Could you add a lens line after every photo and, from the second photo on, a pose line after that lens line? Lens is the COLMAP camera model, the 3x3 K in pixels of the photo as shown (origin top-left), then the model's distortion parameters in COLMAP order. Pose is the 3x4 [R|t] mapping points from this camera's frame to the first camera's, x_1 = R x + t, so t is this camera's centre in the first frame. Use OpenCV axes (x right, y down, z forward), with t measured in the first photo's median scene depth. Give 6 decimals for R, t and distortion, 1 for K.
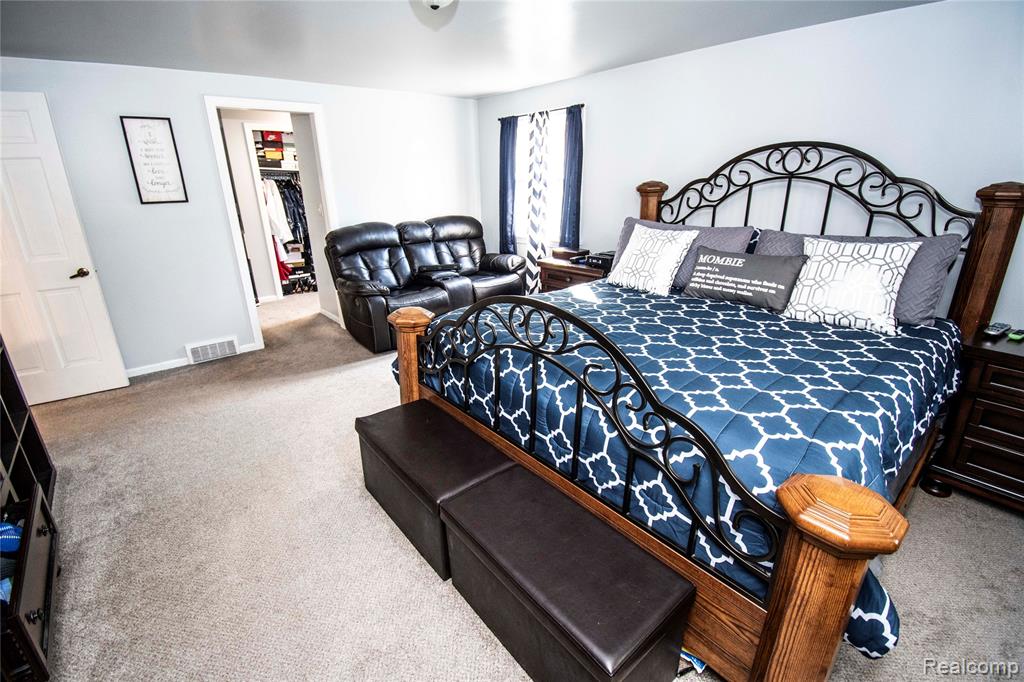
lens RADIAL K [[453.2, 0, 513.7], [0, 453.2, 341.9], [0, 0, 1]] dist [-0.001524, -0.000321]
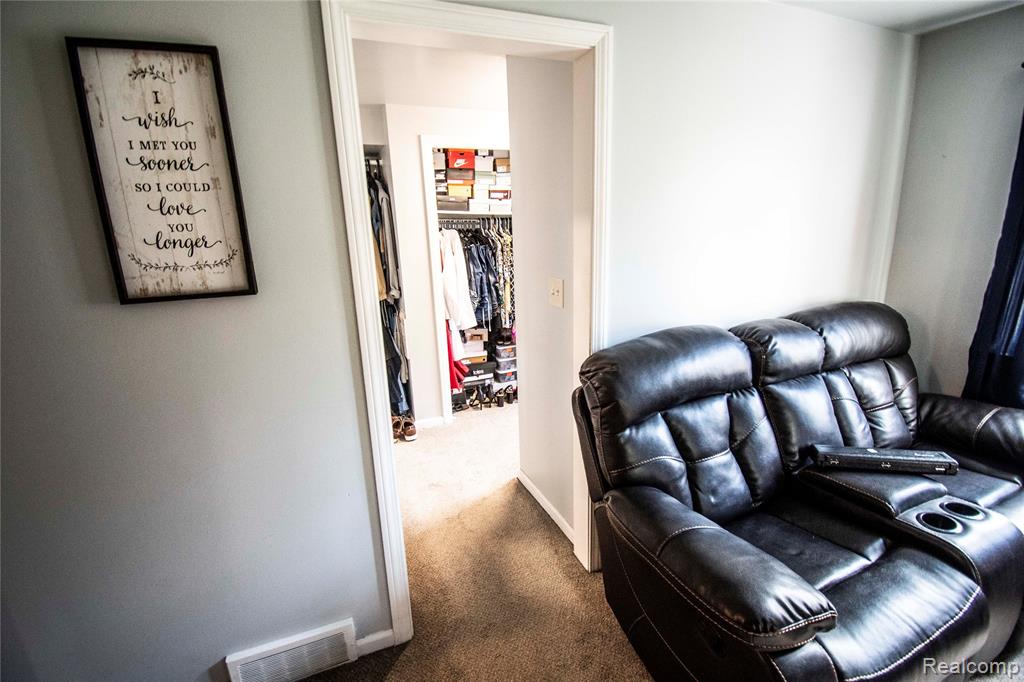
lens RADIAL K [[453.2, 0, 511.8], [0, 453.2, 343.8], [0, 0, 1]] dist [-0.001524, -0.000321]
pose [[0.950485, 0.051861, -0.306413, -0.266691], [-0.080068, 0.993557, -0.080206, -0.163229], [0.300279, 0.100769, 0.948514, 0.462986]]
